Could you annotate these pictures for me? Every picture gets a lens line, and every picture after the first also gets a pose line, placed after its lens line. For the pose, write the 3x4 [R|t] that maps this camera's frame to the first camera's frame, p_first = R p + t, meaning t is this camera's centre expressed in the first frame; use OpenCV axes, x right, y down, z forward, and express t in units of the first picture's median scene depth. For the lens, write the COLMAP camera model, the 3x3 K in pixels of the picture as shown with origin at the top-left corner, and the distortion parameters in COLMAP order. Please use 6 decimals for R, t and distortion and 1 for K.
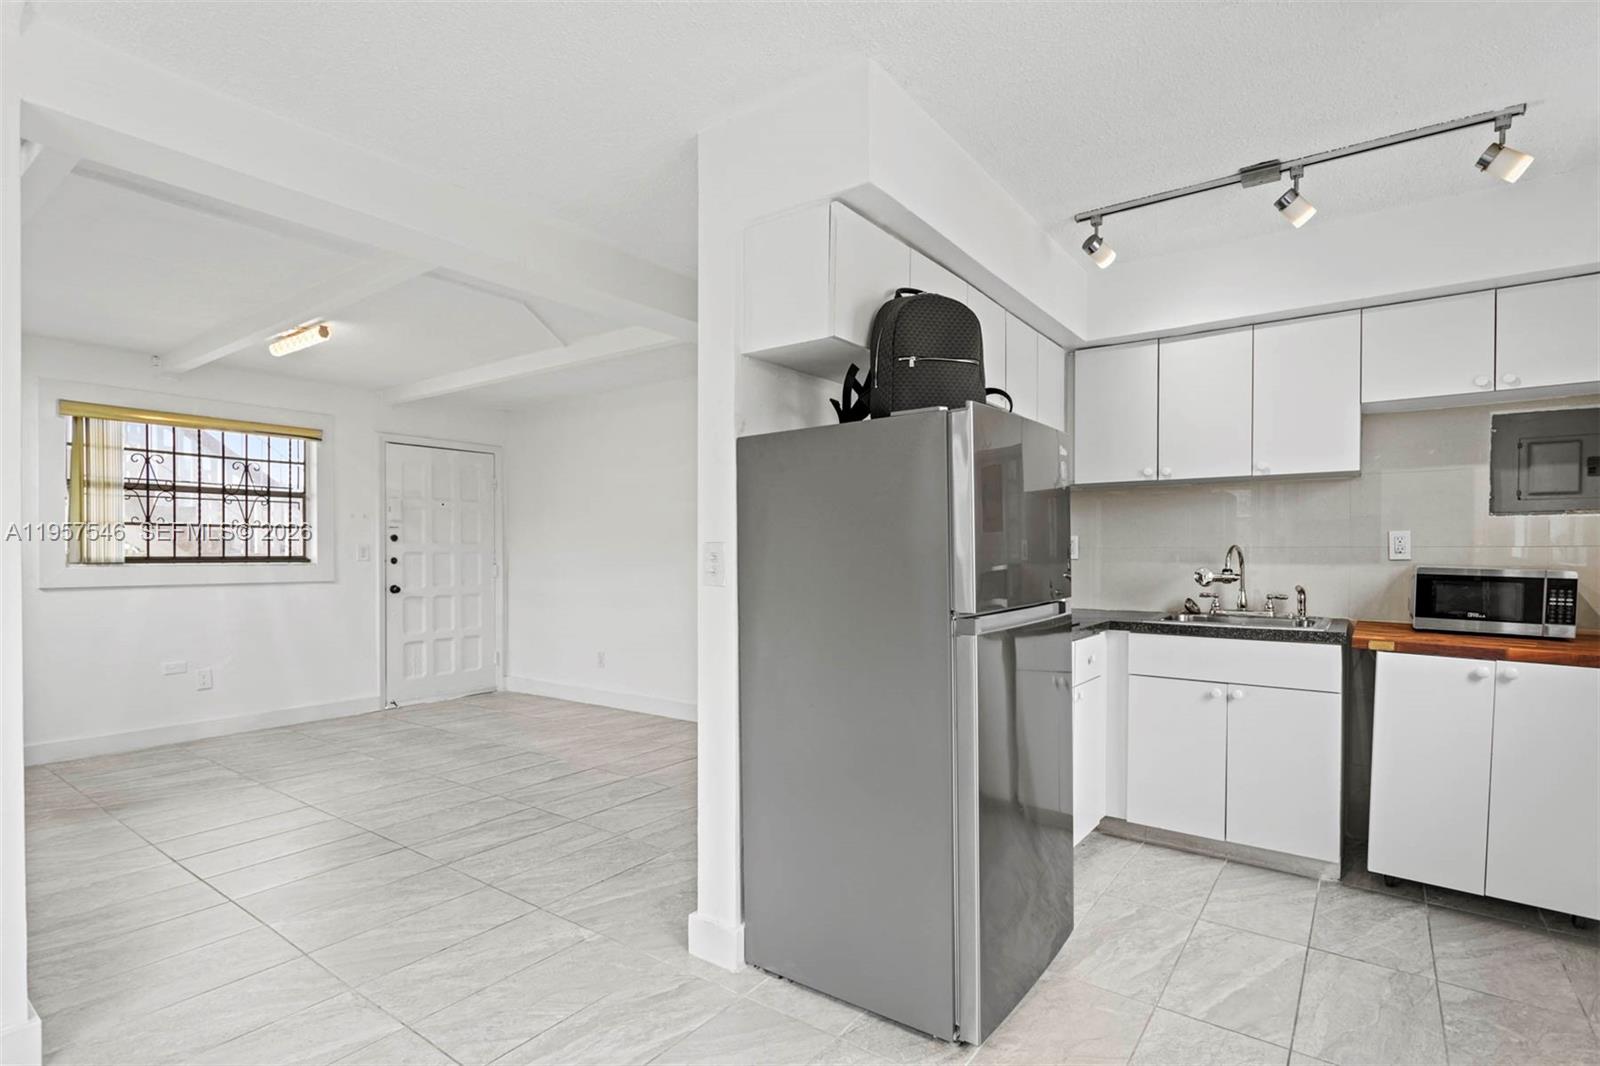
lens RADIAL K [[773.0, 0, 794.3], [0, 773.0, 553.2], [0, 0, 1]] dist [0.000612, 0.000946]
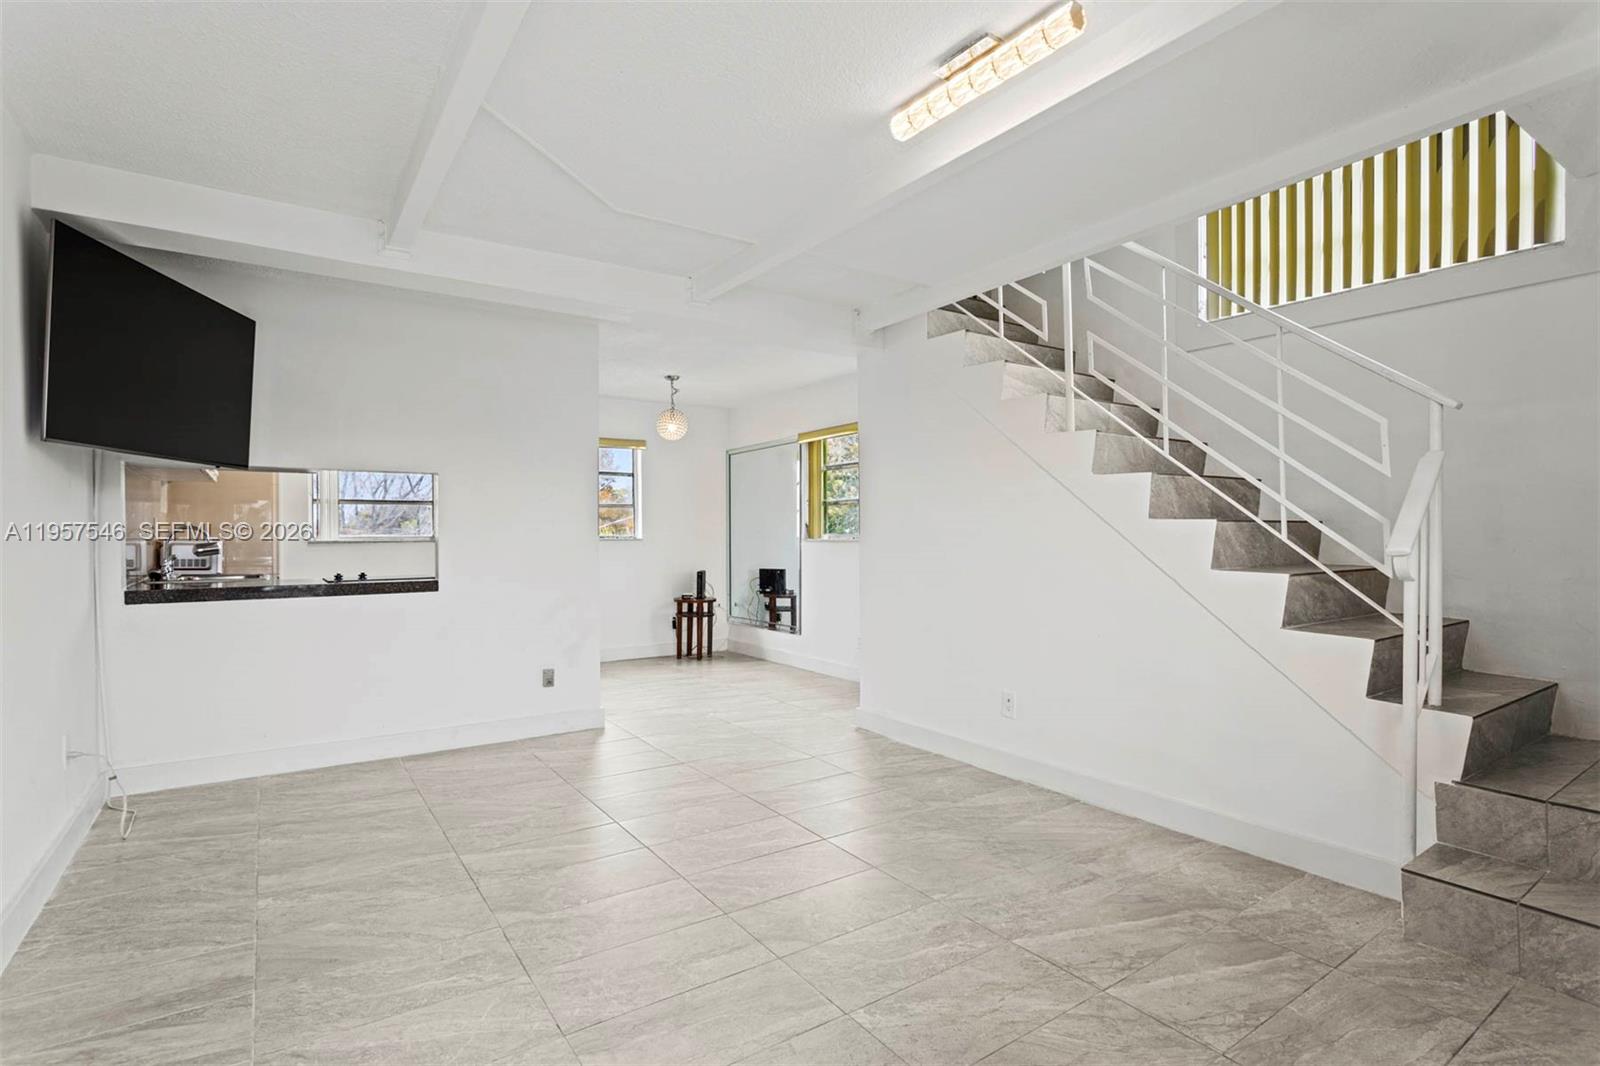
lens RADIAL K [[779.6, 0, 794.3], [0, 779.6, 548.1], [0, 0, 1]] dist [-0.018675, 0.010873]
pose [[-0.944508, -0.002291, 0.328480, -0.568135], [0.003825, 0.999831, 0.017972, 0.006101], [-0.328466, 0.018231, -0.944340, 1.228490]]
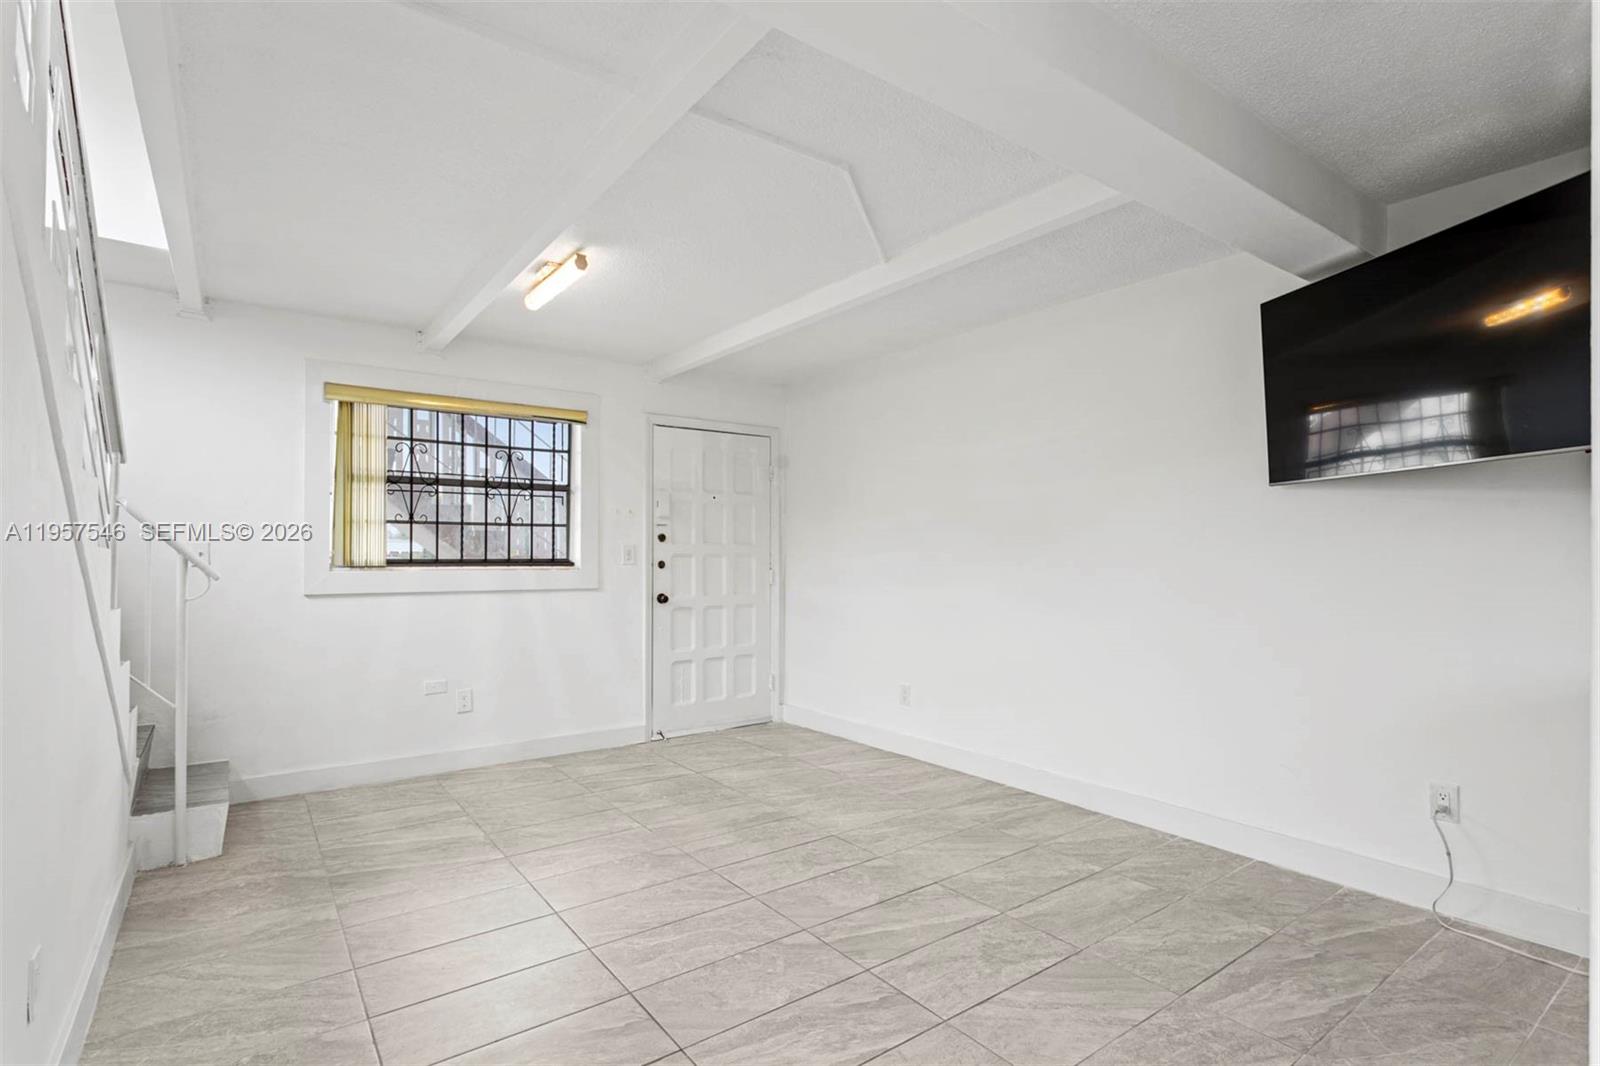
lens RADIAL K [[769.8, 0, 795.4], [0, 769.8, 538.5], [0, 0, 1]] dist [-0.010213, 0.001461]
pose [[0.954675, -0.004885, -0.297611, -0.147112], [-0.001597, 0.999767, -0.021534, -0.001060], [0.297647, 0.021033, 0.954444, 0.277039]]
